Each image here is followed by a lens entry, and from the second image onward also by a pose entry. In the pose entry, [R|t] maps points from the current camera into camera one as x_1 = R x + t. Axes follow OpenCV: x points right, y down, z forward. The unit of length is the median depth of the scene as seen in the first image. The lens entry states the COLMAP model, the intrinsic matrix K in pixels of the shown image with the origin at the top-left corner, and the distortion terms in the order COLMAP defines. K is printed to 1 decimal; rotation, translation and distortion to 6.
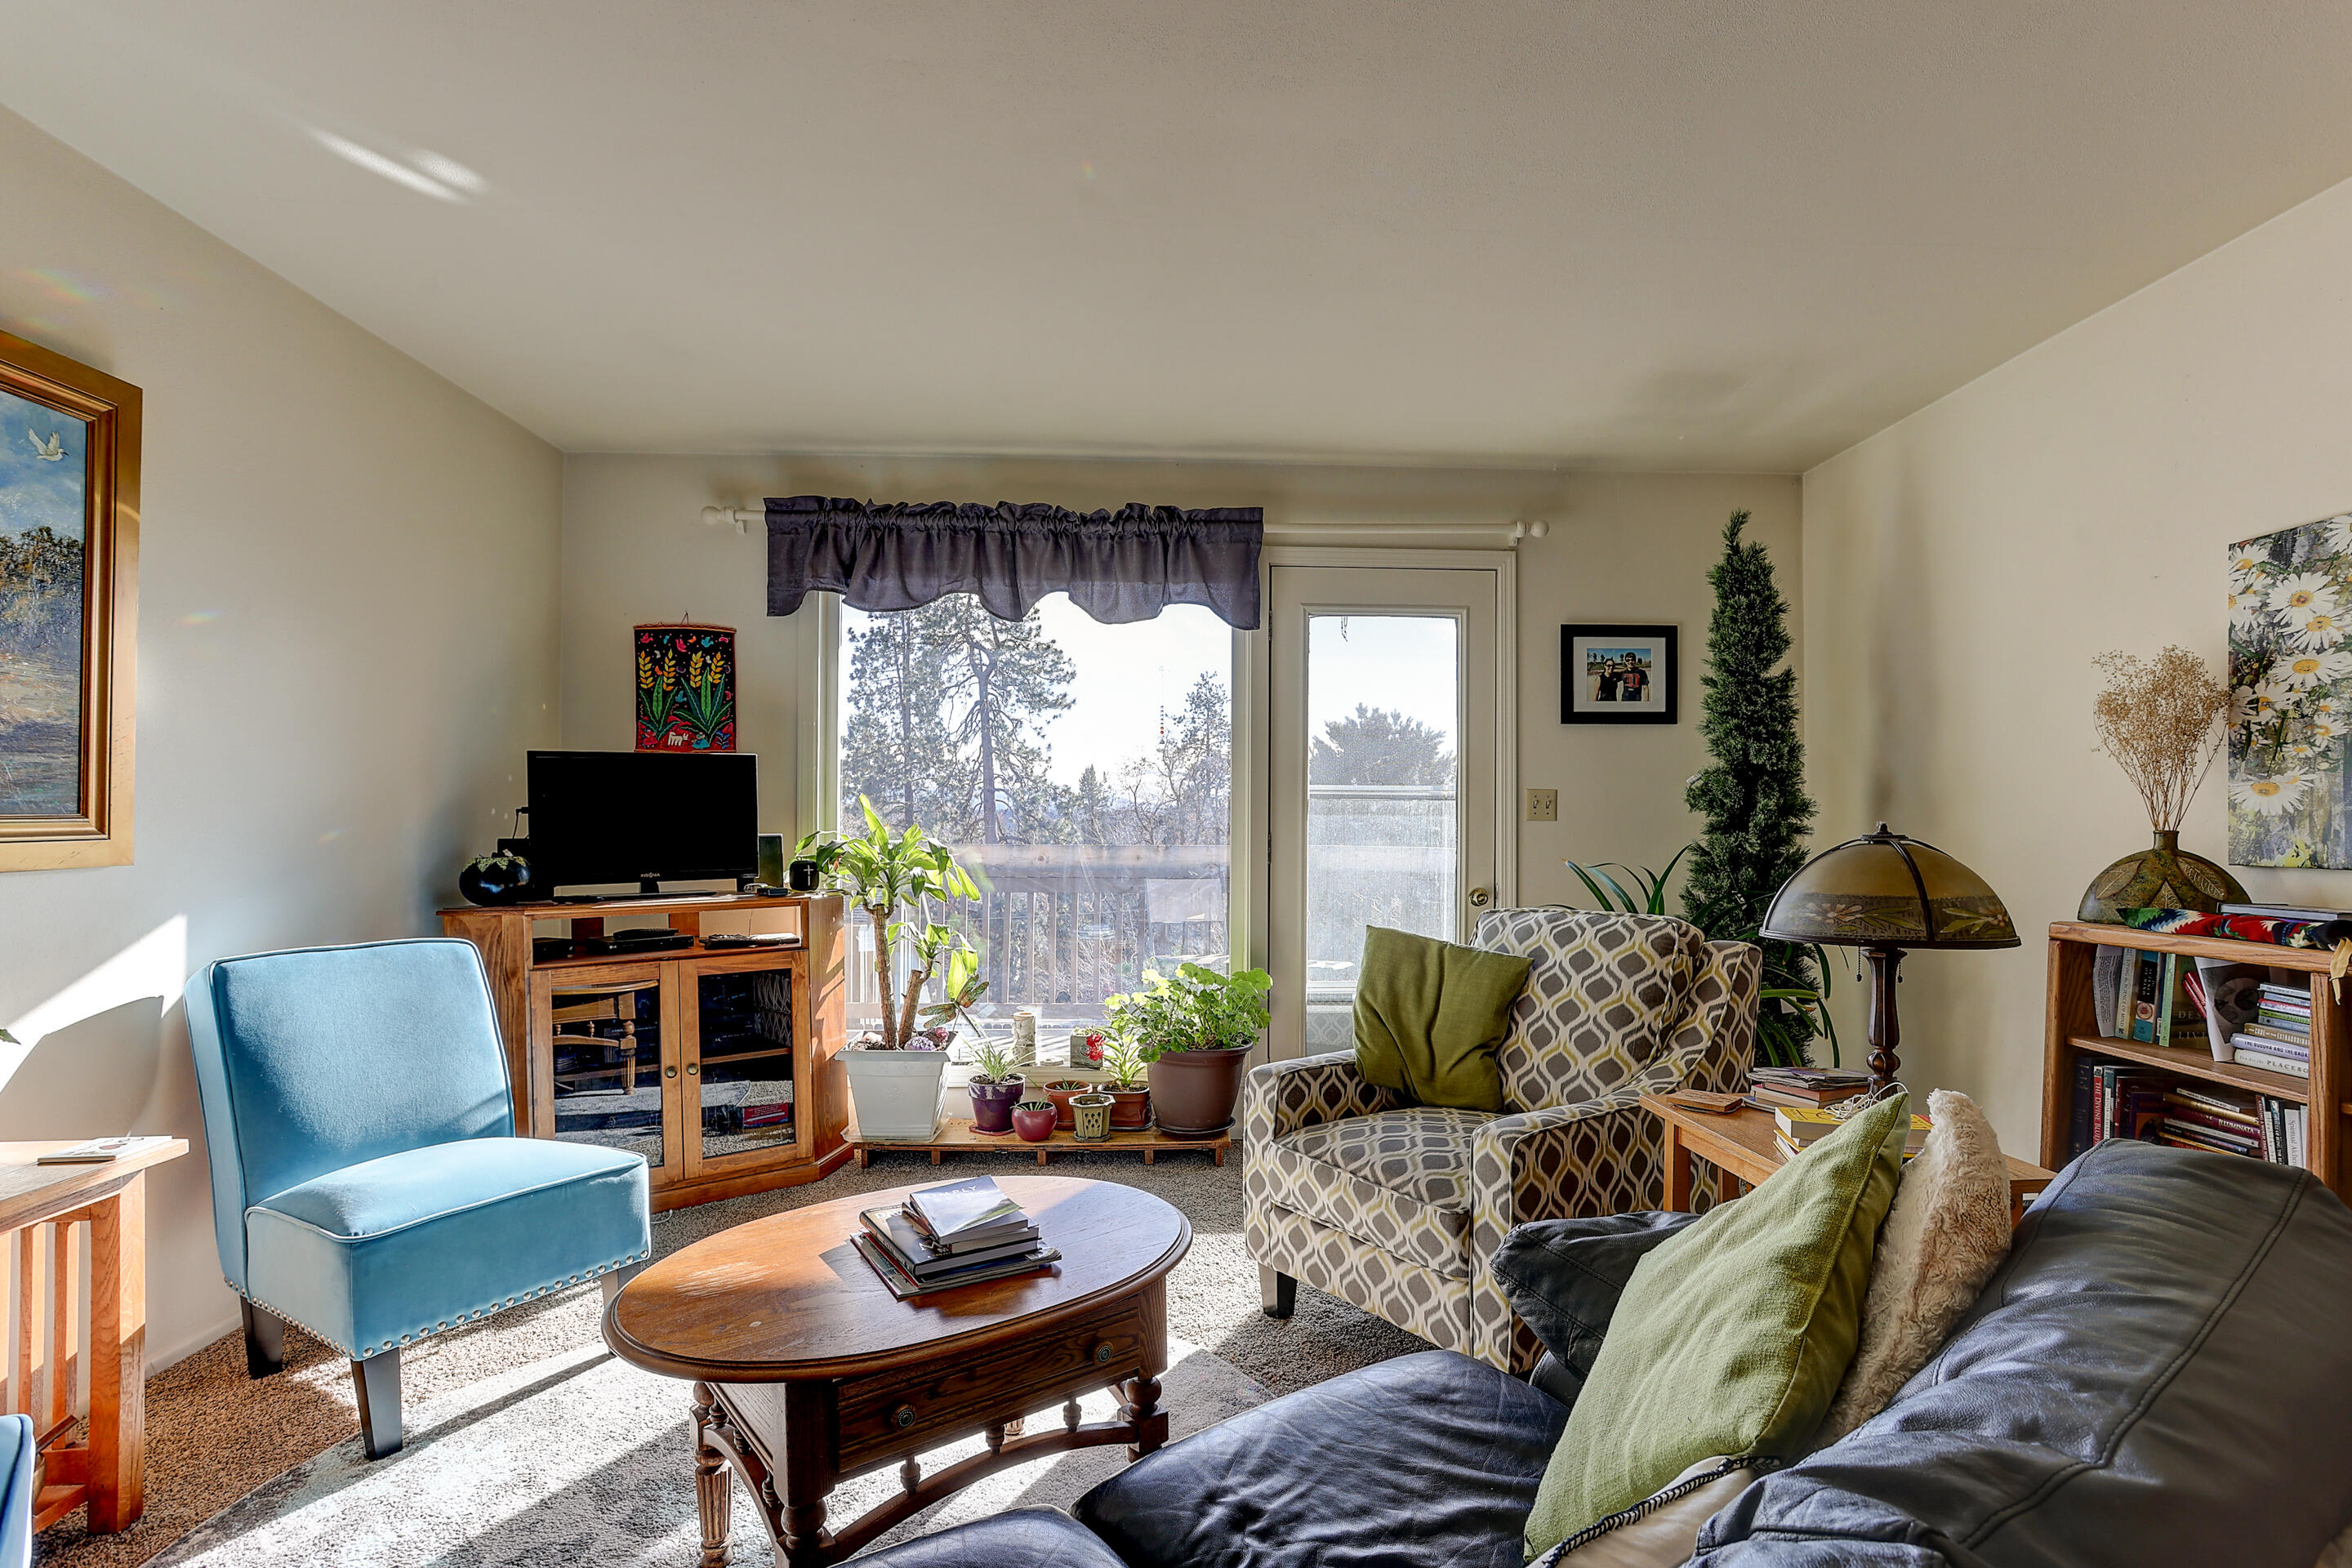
lens RADIAL K [[1242.2, 0, 1129.4], [0, 1242.2, 828.5], [0, 0, 1]] dist [-0.049694, 0.024751]
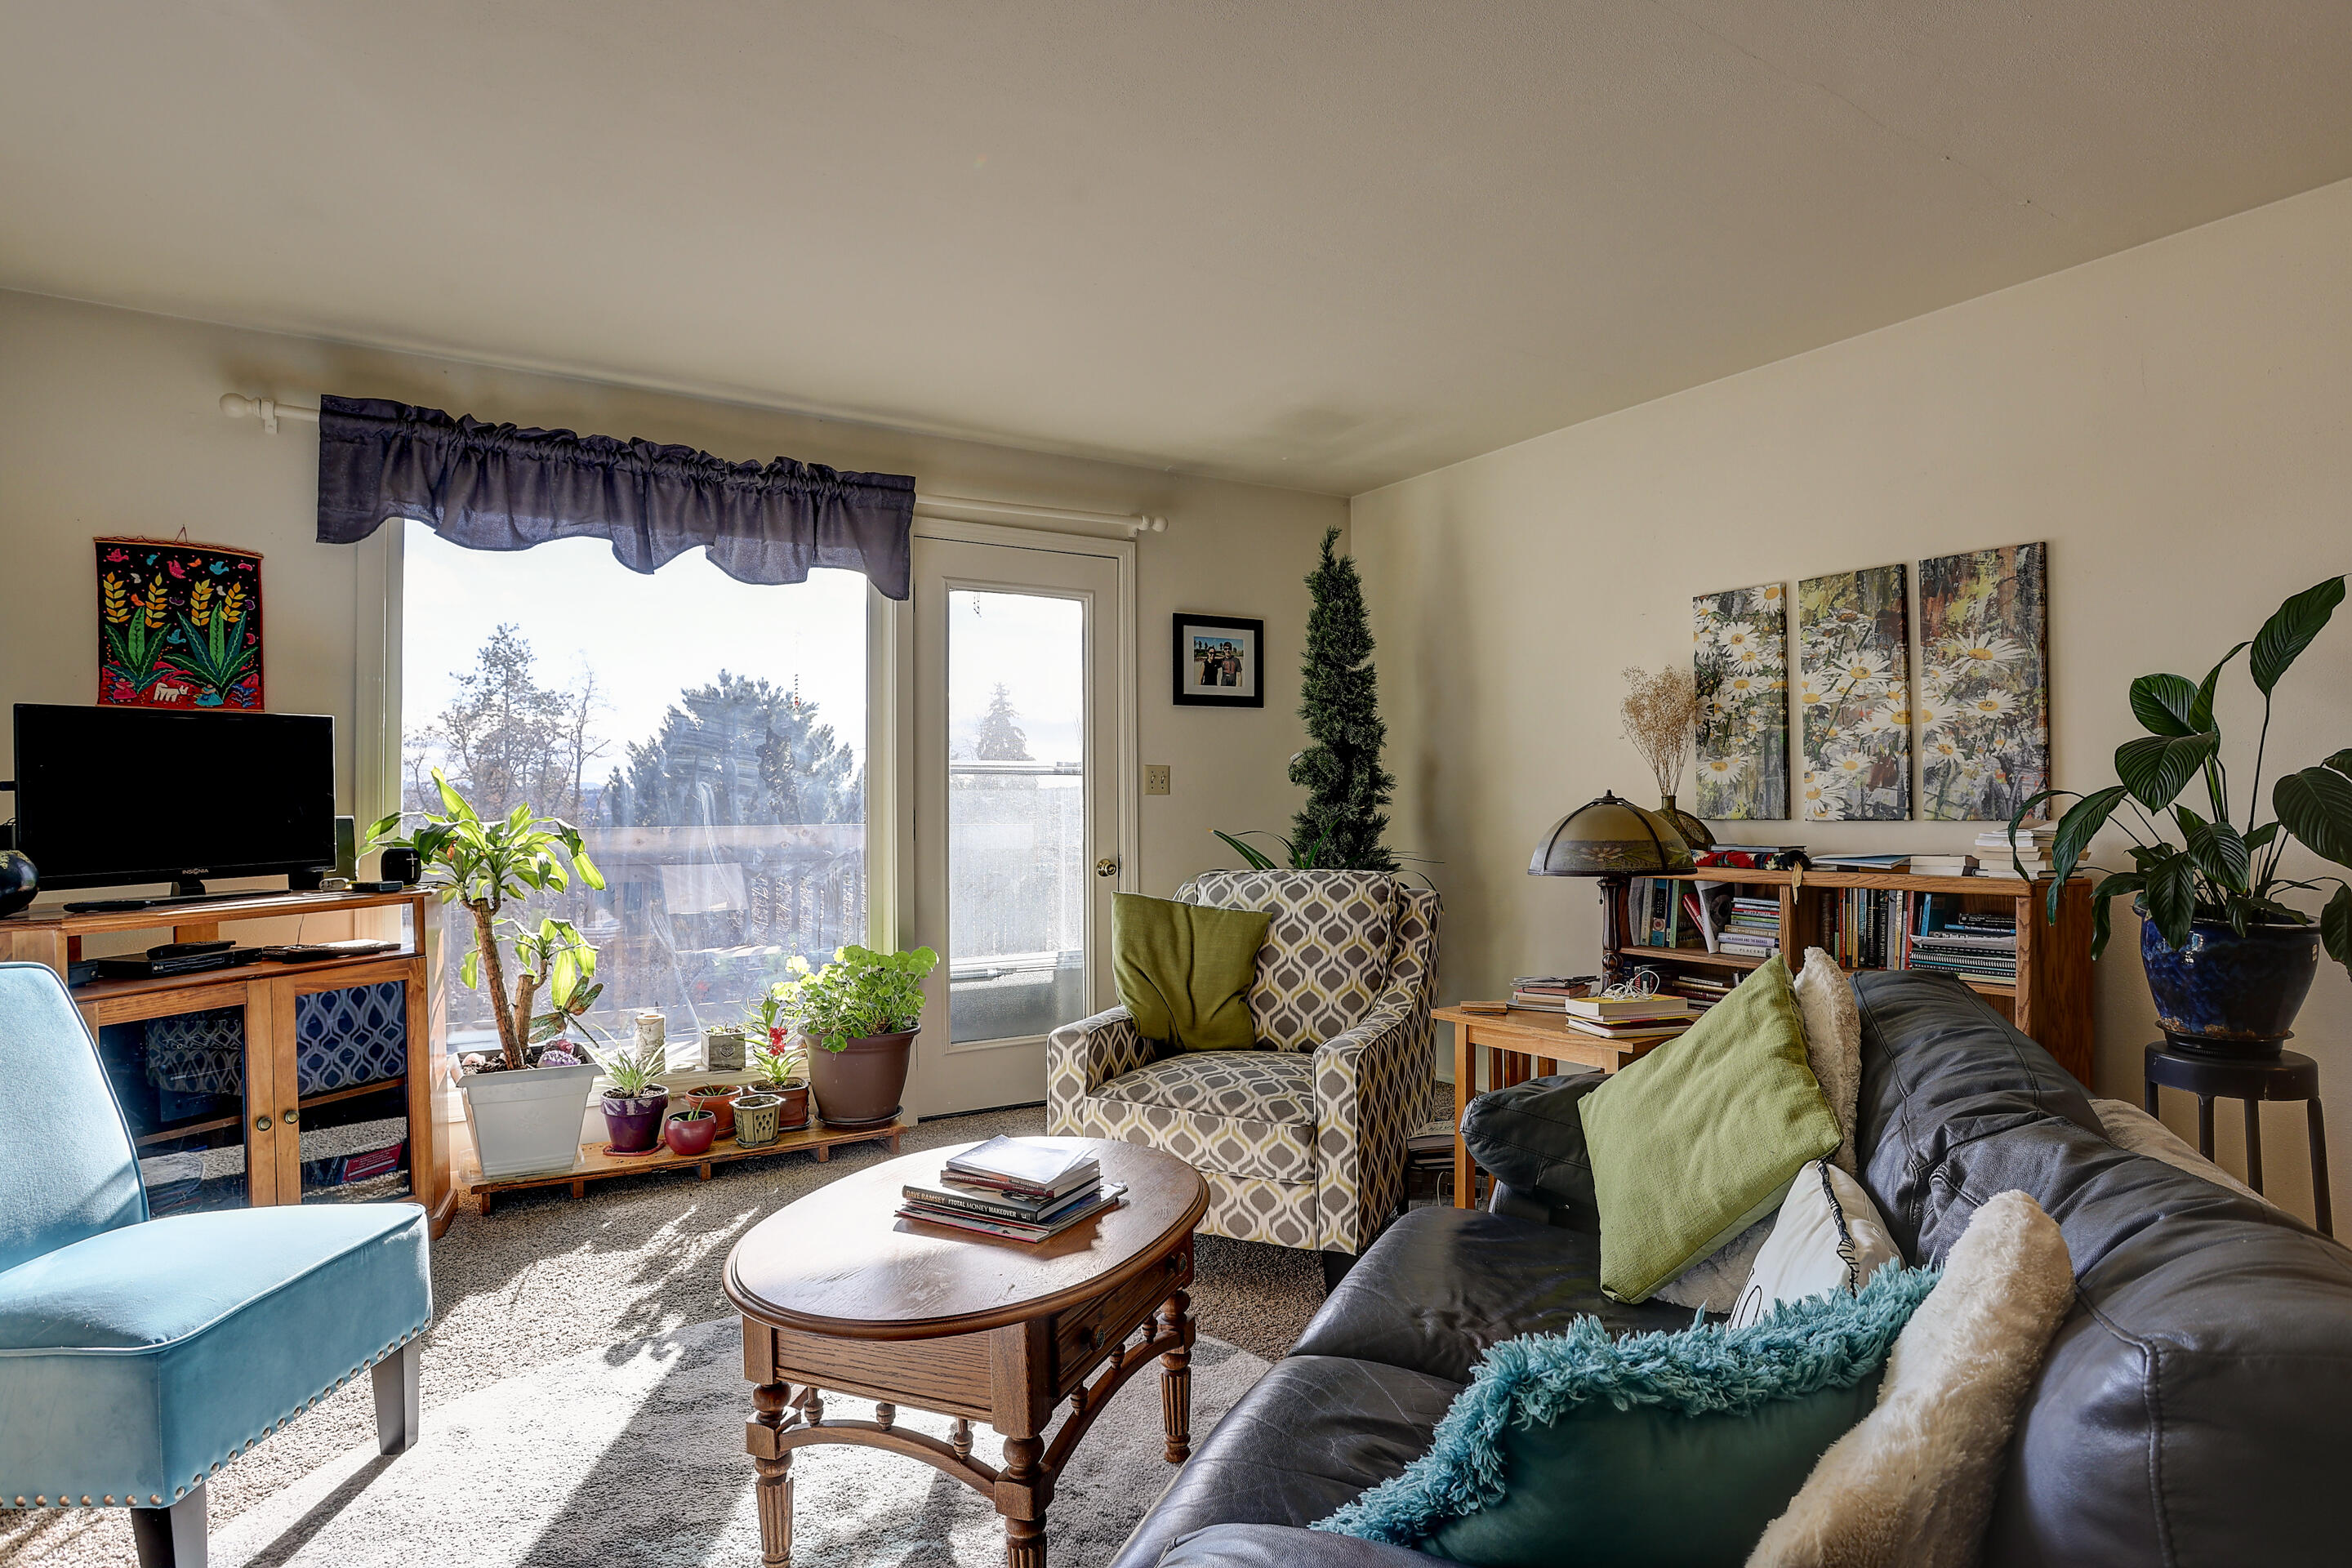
lens RADIAL K [[1349.1, 0, 1229.4], [0, 1349.1, 776.1], [0, 0, 1]] dist [-0.067230, 0.022469]
pose [[0.842148, 0.001150, 0.539245, -0.269641], [0.012171, 0.999702, -0.021139, 0.003547], [-0.539109, 0.024366, 0.841884, -0.023870]]
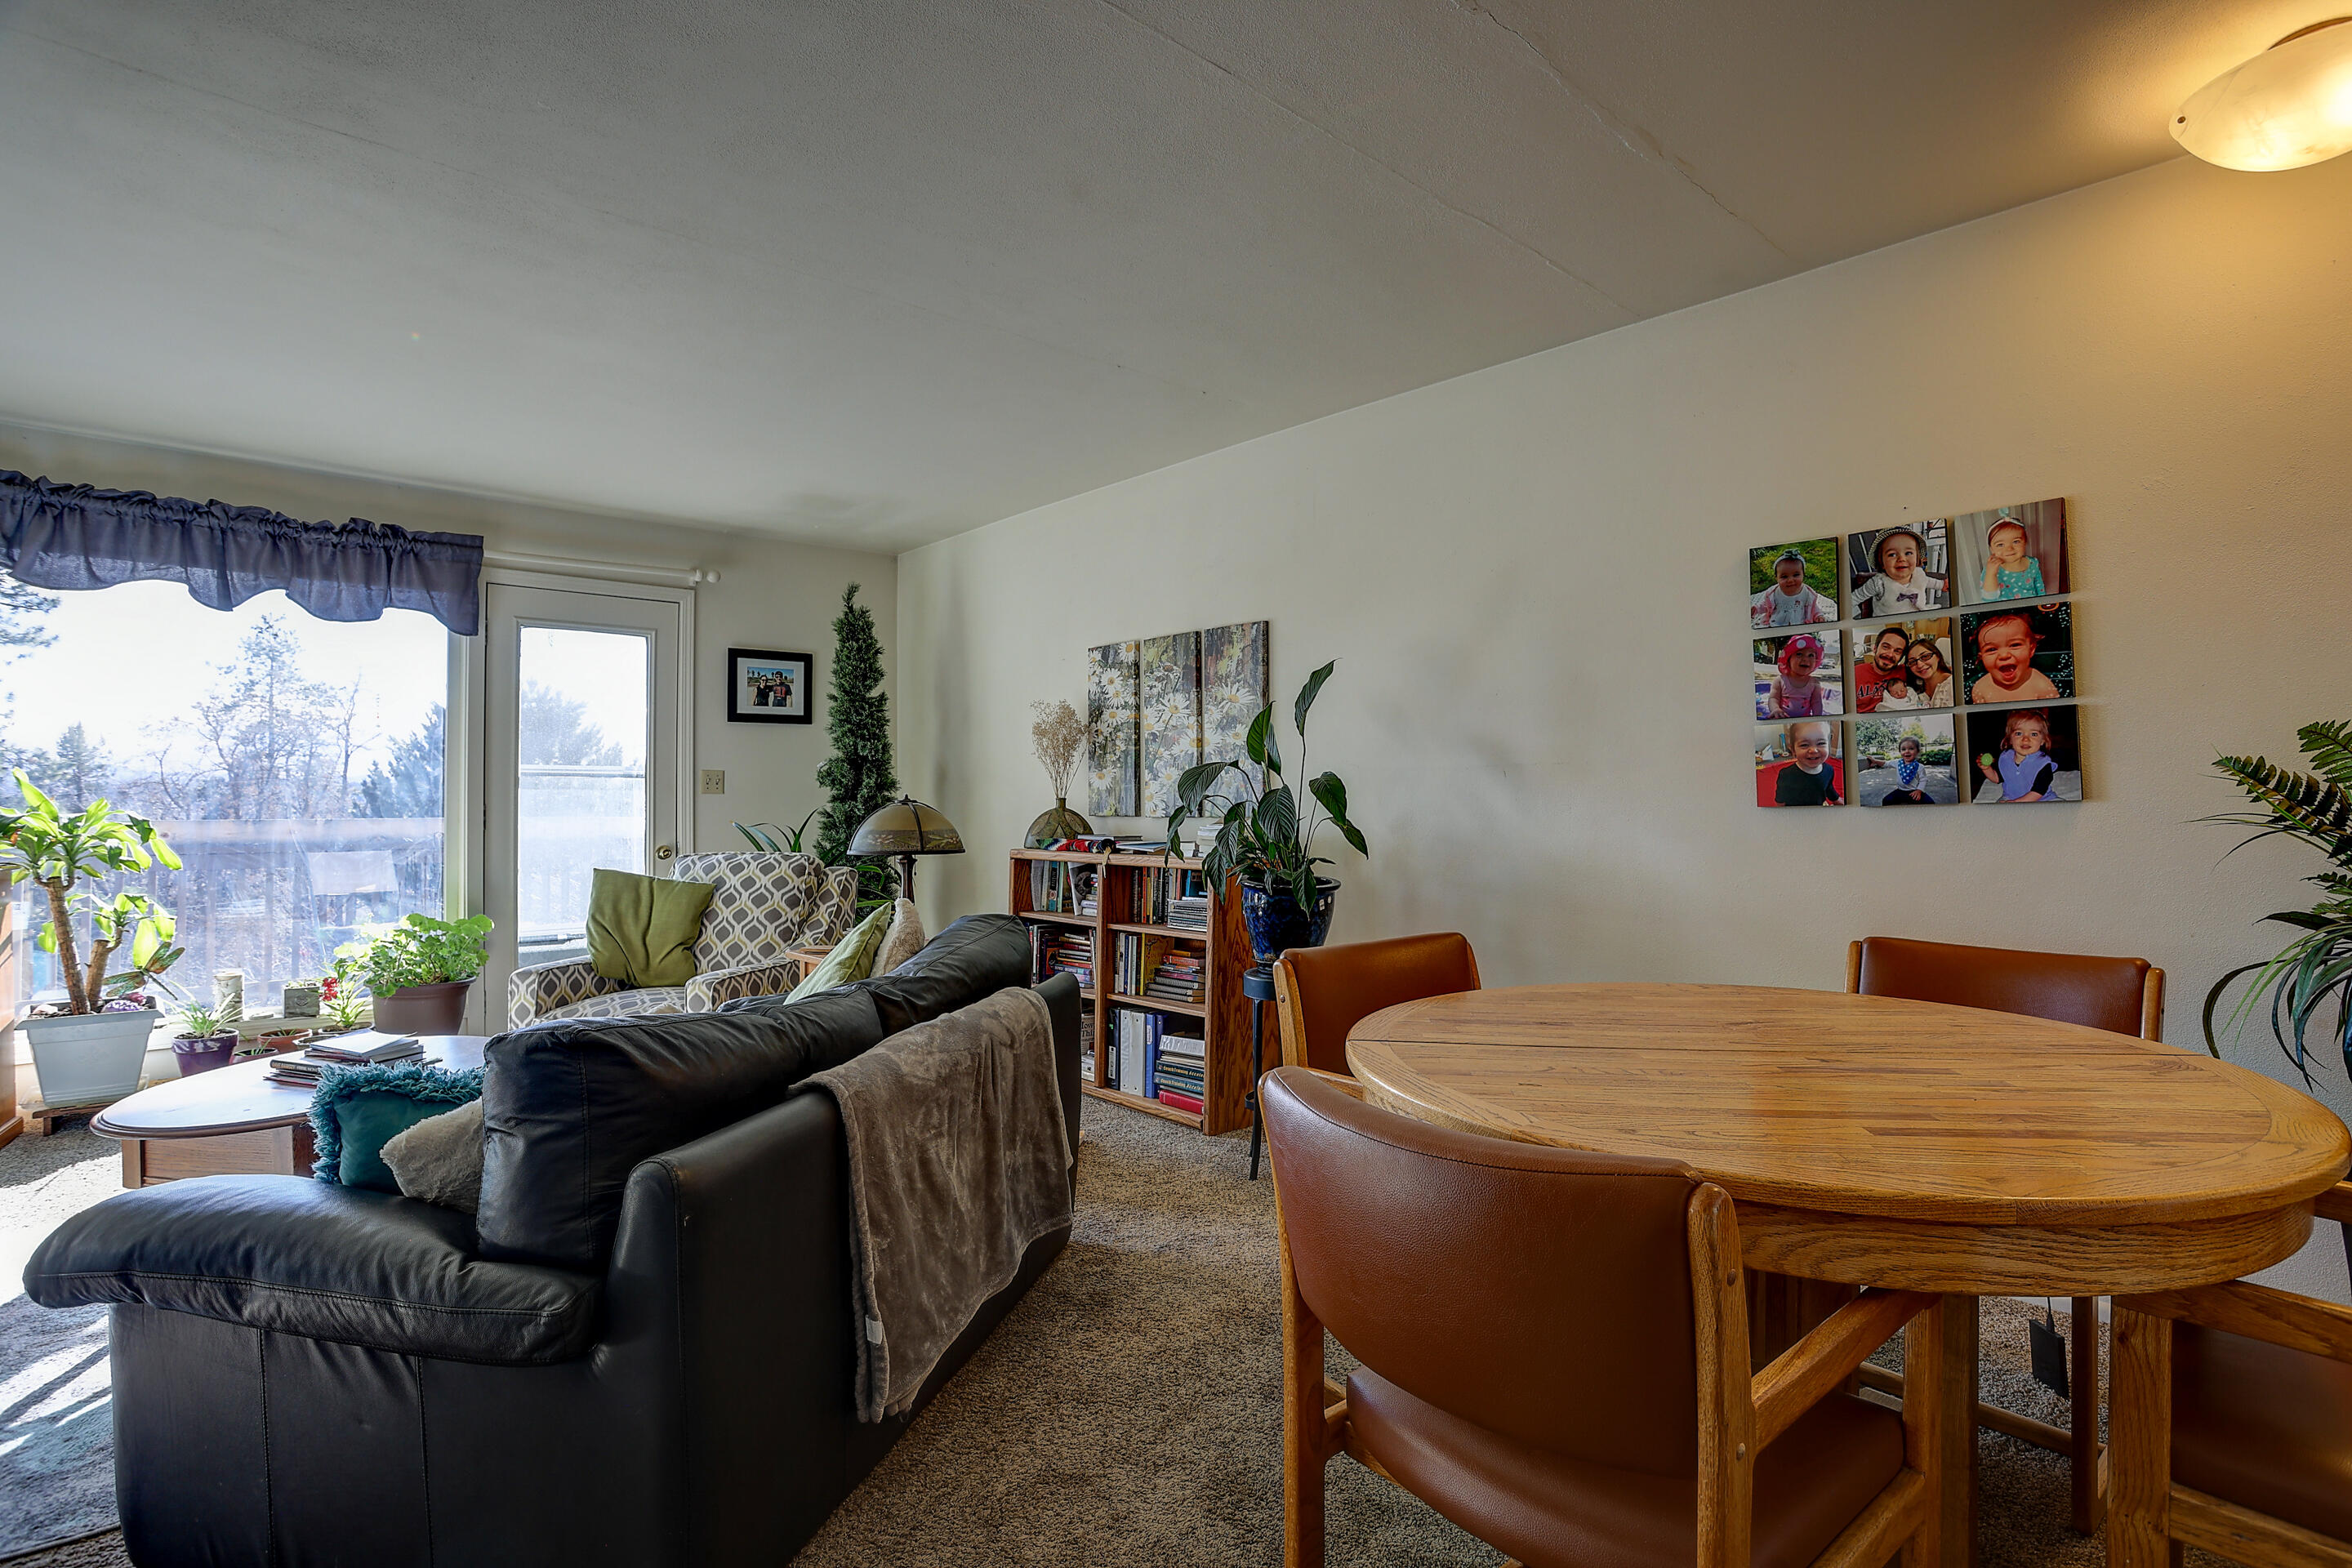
lens RADIAL K [[1242.2, 0, 1220.4], [0, 1242.2, 778.7], [0, 0, 1]] dist [-0.049694, 0.024751]
pose [[0.745241, 0.006024, 0.666768, -0.159702], [0.006751, 0.999840, -0.016578, 0.003522], [-0.666761, 0.016856, 0.745081, -0.391155]]
